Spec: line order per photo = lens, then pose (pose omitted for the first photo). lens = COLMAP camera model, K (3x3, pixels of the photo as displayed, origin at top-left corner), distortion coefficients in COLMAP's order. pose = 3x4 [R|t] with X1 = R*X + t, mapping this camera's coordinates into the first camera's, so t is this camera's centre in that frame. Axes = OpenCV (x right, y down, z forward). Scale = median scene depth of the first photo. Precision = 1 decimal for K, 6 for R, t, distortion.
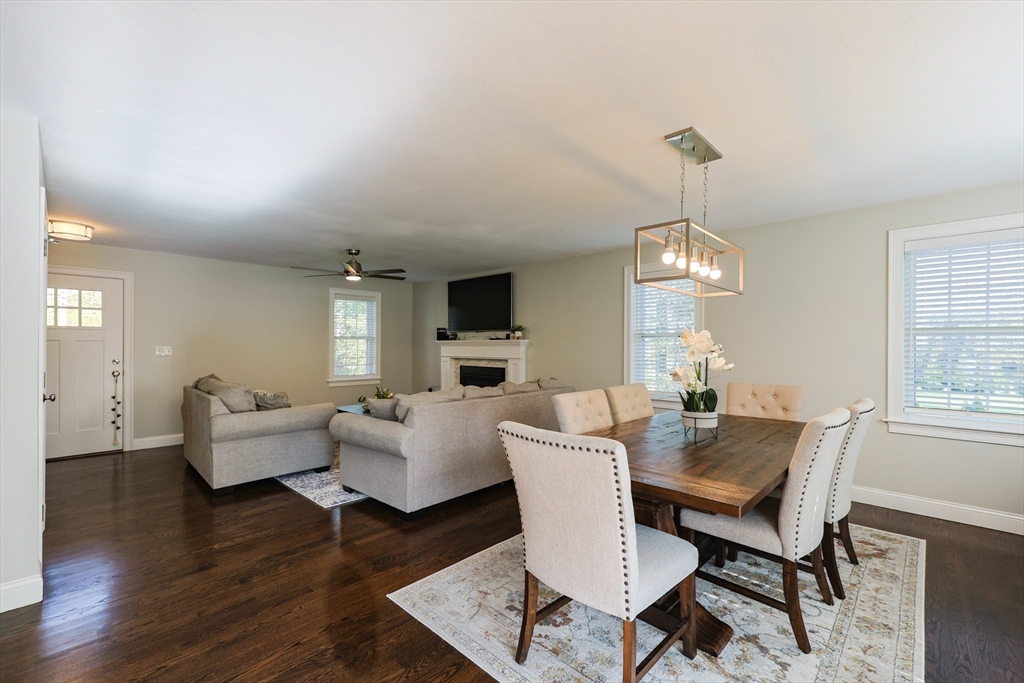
lens RADIAL K [[439.0, 0, 512.0], [0, 439.0, 341.5], [0, 0, 1]] dist [0.000044, 0.000181]
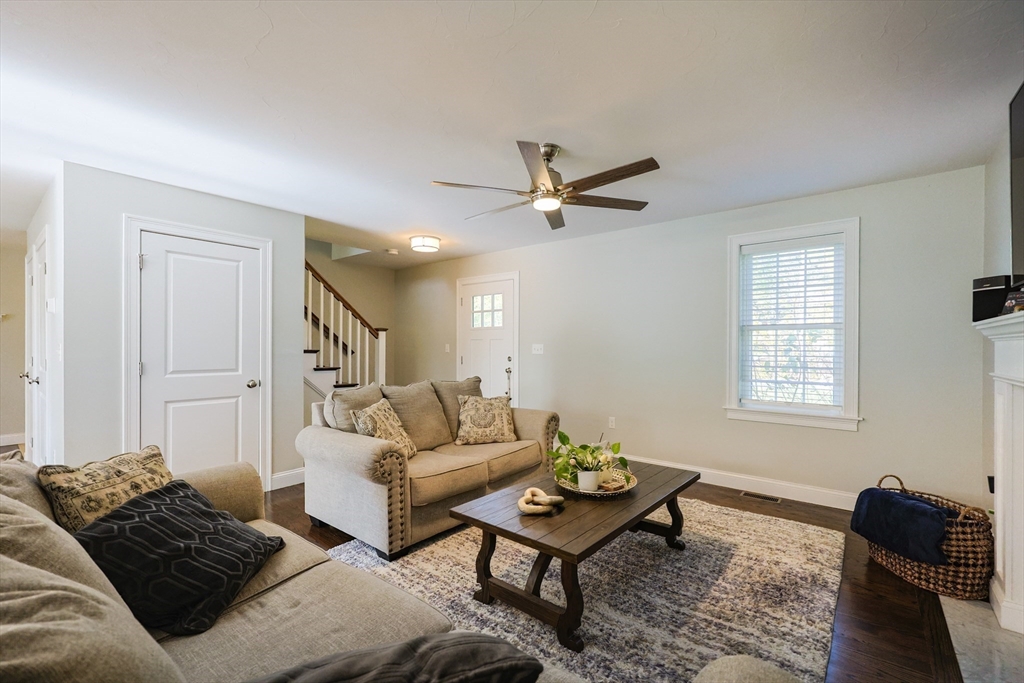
lens RADIAL K [[426.8, 0, 529.8], [0, 426.8, 345.6], [0, 0, 1]] dist [-0.000240, 0.000036]
pose [[0.079288, -0.003249, -0.996846, 0.110351], [0.006053, 0.999978, -0.002777, 0.015069], [0.996833, -0.005814, 0.079306, 0.843526]]
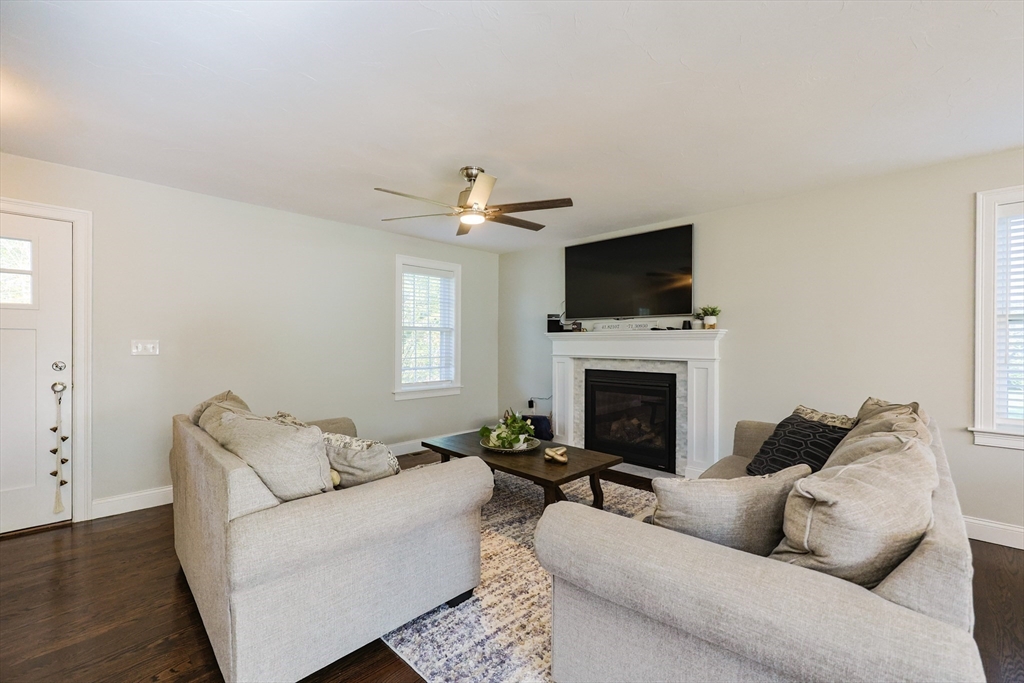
lens RADIAL K [[439.0, 0, 512.0], [0, 439.0, 341.5], [0, 0, 1]] dist [0.000044, 0.000181]
pose [[0.999916, -0.000116, -0.012955, -0.268417], [0.000201, 0.999978, 0.006591, 0.008870], [0.012954, -0.006593, 0.999894, 0.383120]]
